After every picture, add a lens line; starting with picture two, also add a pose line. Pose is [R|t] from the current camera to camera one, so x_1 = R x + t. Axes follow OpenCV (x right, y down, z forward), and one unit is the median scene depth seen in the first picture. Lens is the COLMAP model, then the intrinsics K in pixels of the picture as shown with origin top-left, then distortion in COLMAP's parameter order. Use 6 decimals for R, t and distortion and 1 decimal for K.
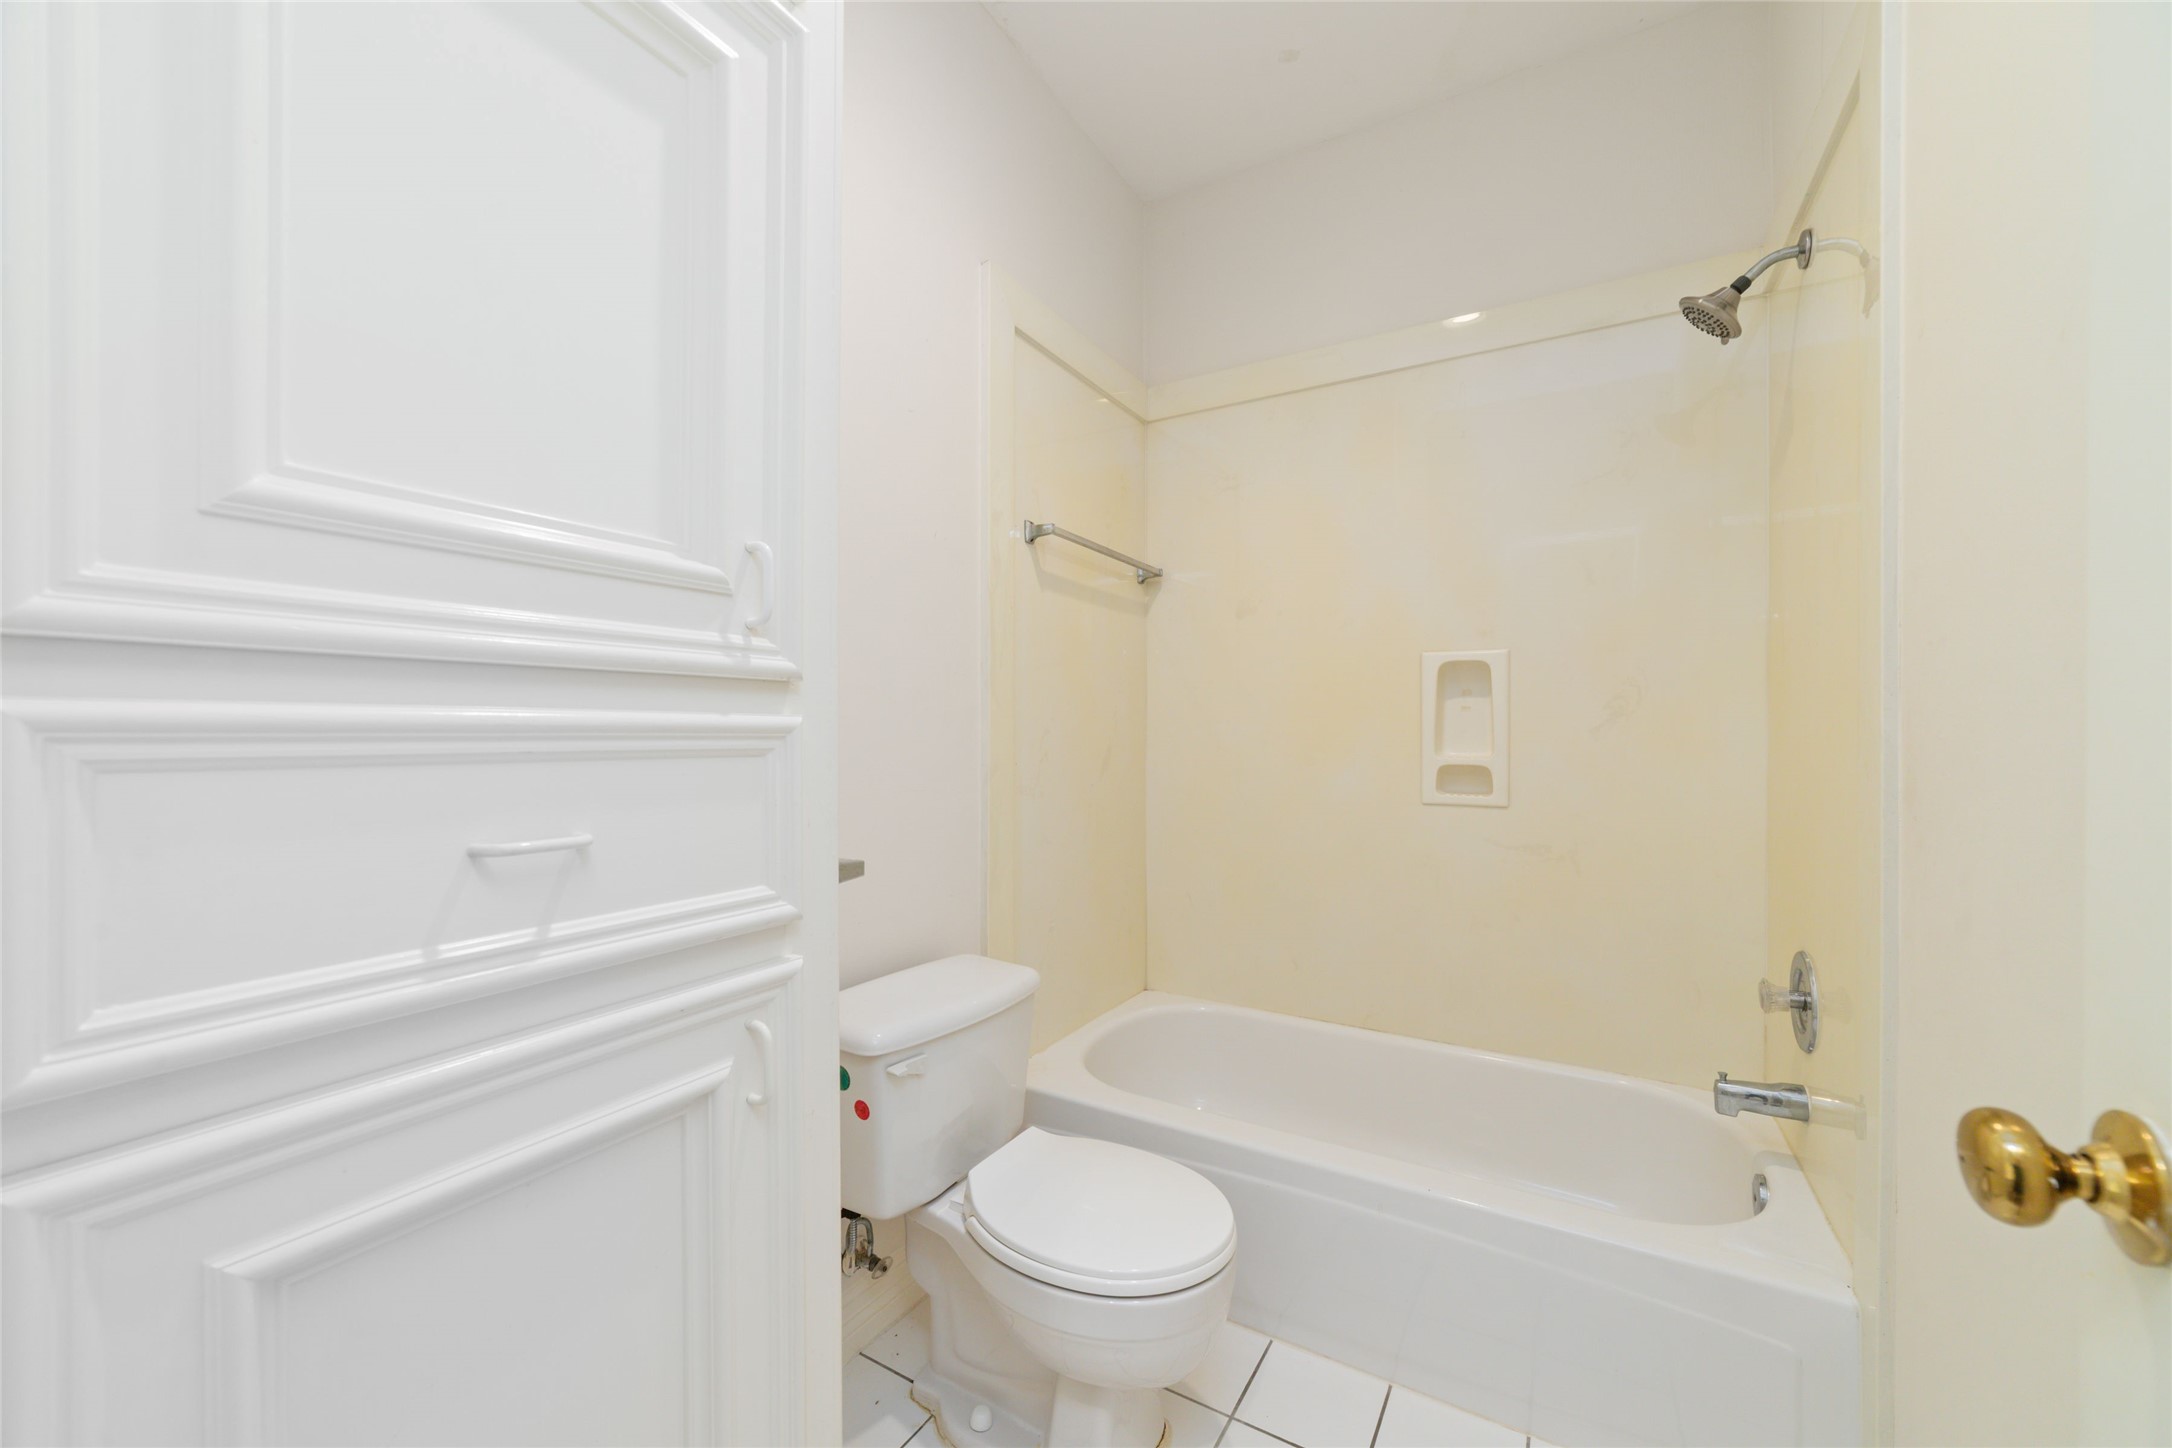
lens RADIAL K [[826.6, 0, 1091.4], [0, 826.6, 723.7], [0, 0, 1]] dist [-0.016903, 0.000762]
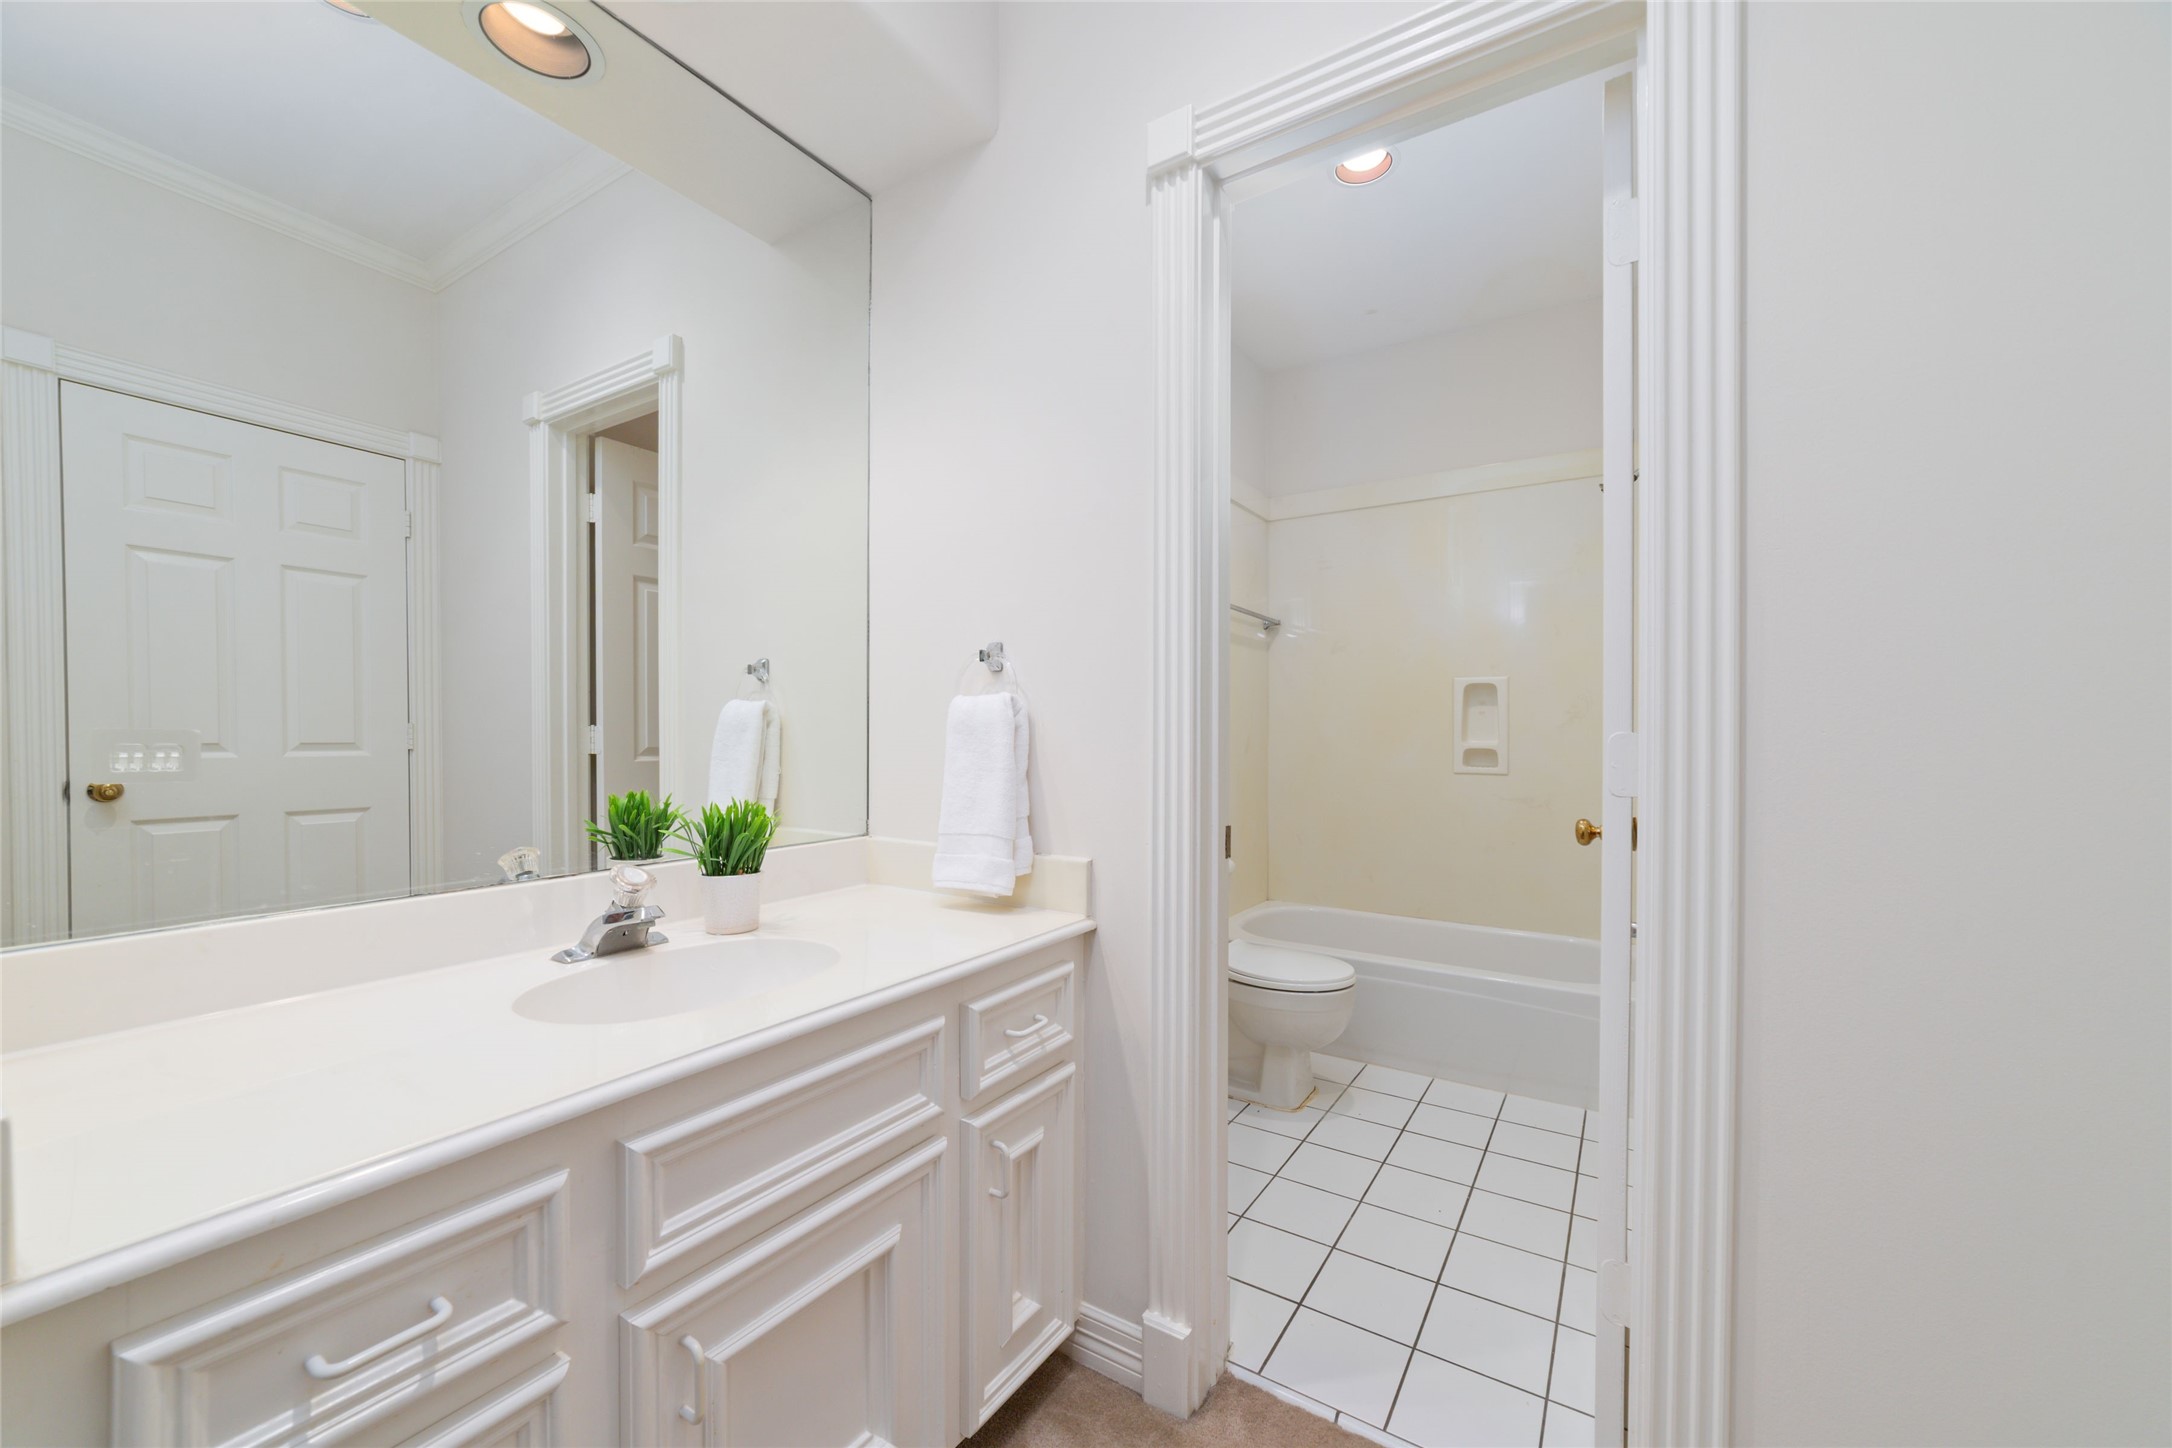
lens RADIAL K [[826.6, 0, 1098.0], [0, 826.6, 727.9], [0, 0, 1]] dist [-0.016903, 0.000762]
pose [[0.999060, -0.002252, -0.043283, -0.210343], [0.002602, 0.999964, 0.008020, -0.004285], [0.043263, -0.008125, 0.999031, -0.603060]]
